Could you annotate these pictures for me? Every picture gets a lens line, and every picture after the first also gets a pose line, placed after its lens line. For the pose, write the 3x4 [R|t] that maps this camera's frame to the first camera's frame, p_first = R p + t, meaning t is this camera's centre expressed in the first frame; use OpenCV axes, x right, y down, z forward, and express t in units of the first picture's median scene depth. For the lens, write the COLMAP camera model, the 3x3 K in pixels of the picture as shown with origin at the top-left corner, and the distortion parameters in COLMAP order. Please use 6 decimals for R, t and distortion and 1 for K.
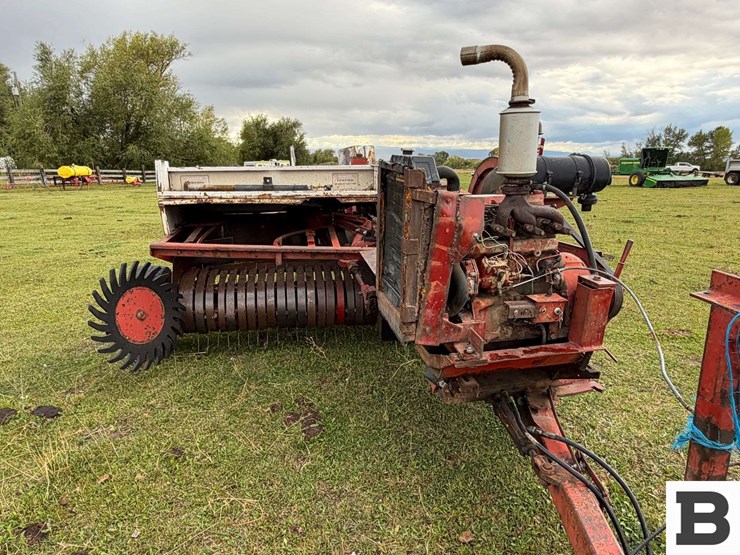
lens RADIAL K [[485.9, 0, 371.0], [0, 485.9, 285.4], [0, 0, 1]] dist [-0.004334, 0.008151]
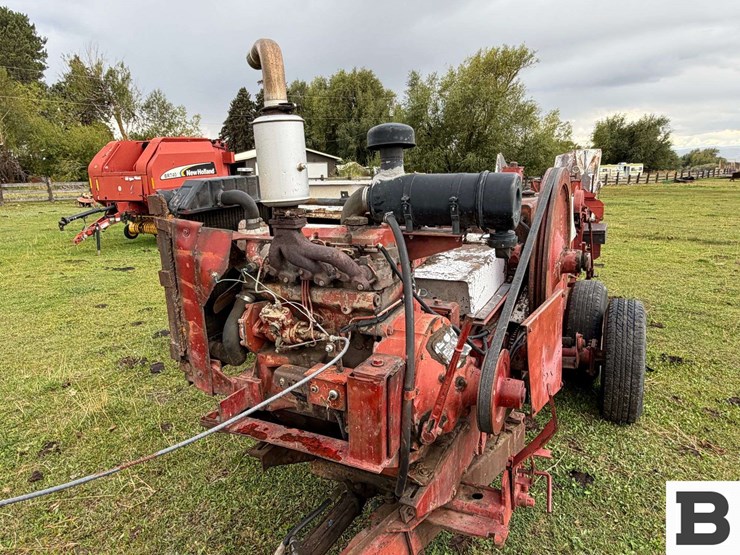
lens RADIAL K [[485.9, 0, 357.1], [0, 485.9, 278.9], [0, 0, 1]] dist [-0.004334, 0.008151]
pose [[0.763217, 0.128477, -0.633241, 0.505068], [-0.142620, 0.989357, 0.028835, -0.084439], [0.630206, 0.068305, 0.773418, 0.279826]]
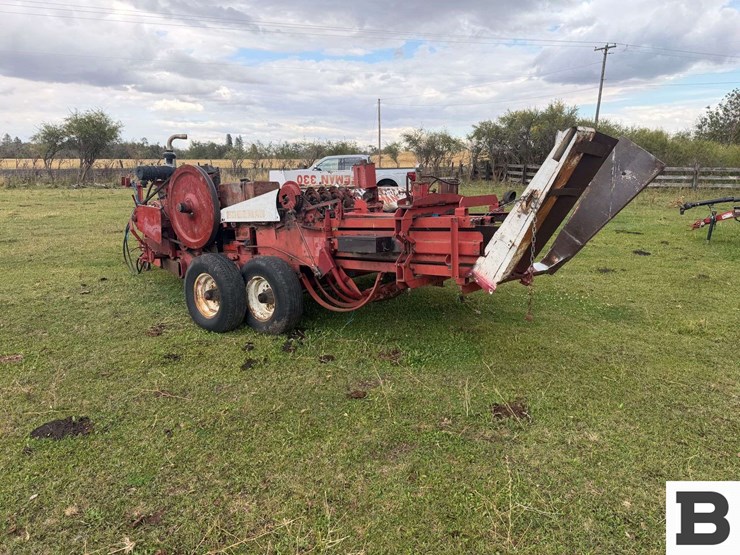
lens RADIAL K [[520.3, 0, 367.9], [0, 520.3, 280.8], [0, 0, 1]] dist [0.045487, -0.056577]
pose [[-0.780740, 0.140279, -0.608906, 0.902604], [-0.148180, 0.905112, 0.398515, -0.694243], [0.607032, 0.401365, -0.685871, 2.682733]]
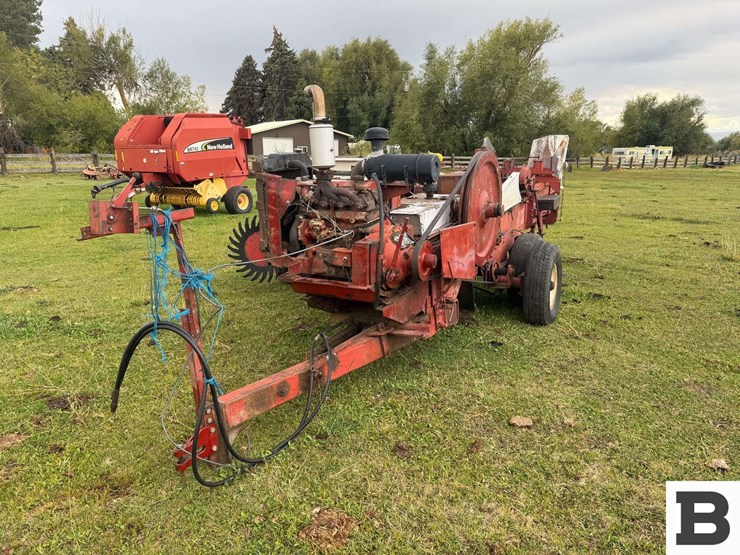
lens RADIAL K [[520.3, 0, 369.2], [0, 520.3, 280.2], [0, 0, 1]] dist [0.045487, -0.056577]
pose [[0.762538, 0.161737, -0.626400, 0.874904], [-0.162747, 0.985064, 0.056228, 0.008839], [0.626138, 0.059069, 0.777471, -0.114425]]
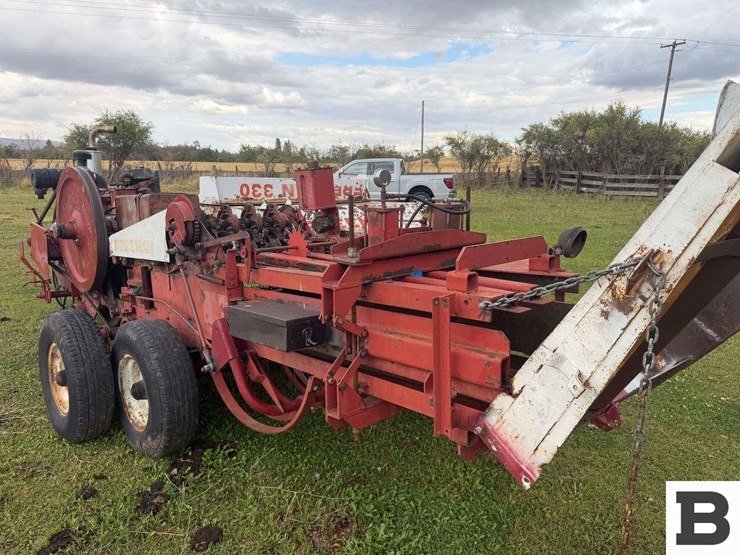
lens RADIAL K [[520.3, 0, 367.2], [0, 520.3, 279.8], [0, 0, 1]] dist [0.045487, -0.056577]
pose [[-0.833239, 0.110382, -0.541783, 0.376191], [-0.141279, 0.904838, 0.401631, -0.596023], [0.534559, 0.411197, -0.738352, 2.287532]]
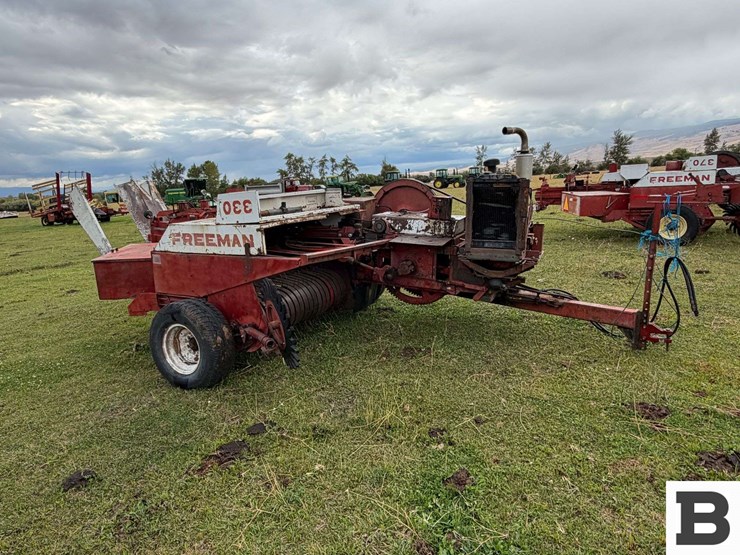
lens RADIAL K [[485.9, 0, 362.3], [0, 485.9, 279.8], [0, 0, 1]] dist [-0.004334, 0.008151]
pose [[0.611475, -0.191865, 0.767650, -1.178282], [0.249557, 0.967405, 0.043006, -0.037444], [-0.750879, 0.165276, 0.639425, 0.096770]]
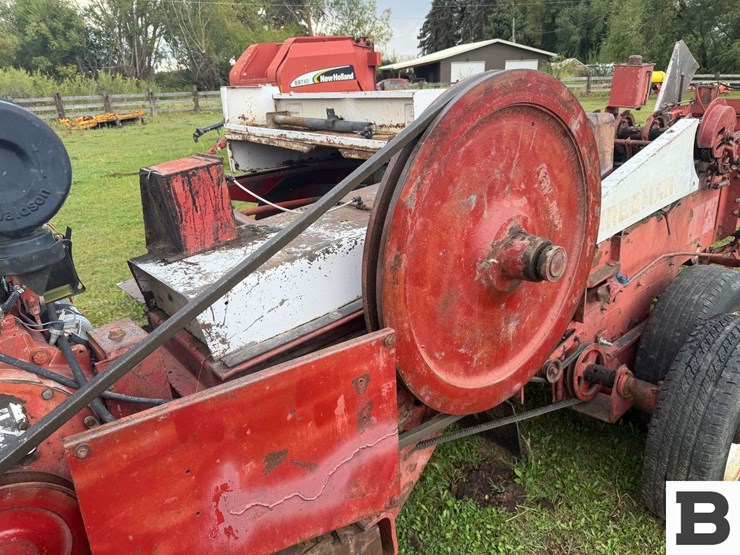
lens RADIAL K [[520.3, 0, 365.2], [0, 520.3, 277.1], [0, 0, 1]] dist [0.045487, -0.056577]
pose [[0.474414, 0.296512, -0.828862, 0.568300], [-0.180194, 0.954338, 0.238262, -0.195188], [0.861662, 0.036321, 0.506181, 0.725440]]
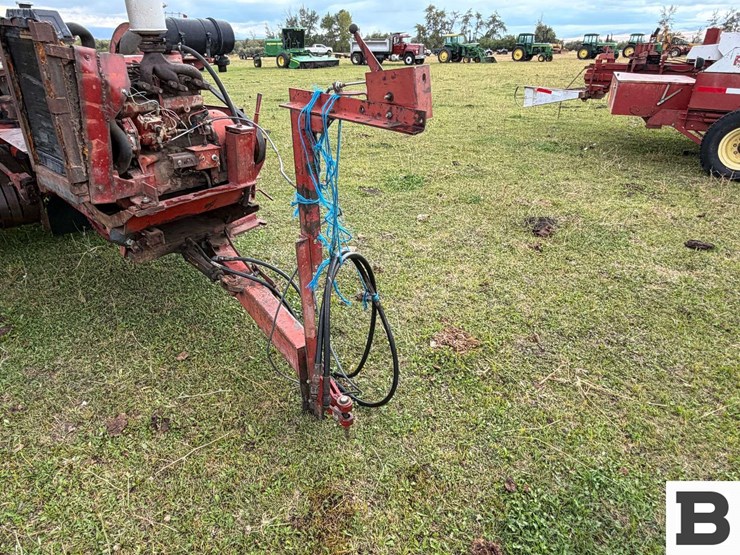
lens RADIAL K [[485.9, 0, 361.3], [0, 485.9, 285.0], [0, 0, 1]] dist [-0.004334, 0.008151]
pose [[0.805871, -0.261994, 0.530972, -0.026251], [0.144456, 0.956673, 0.252801, 0.062421], [-0.574199, -0.127023, 0.808802, -0.133181]]
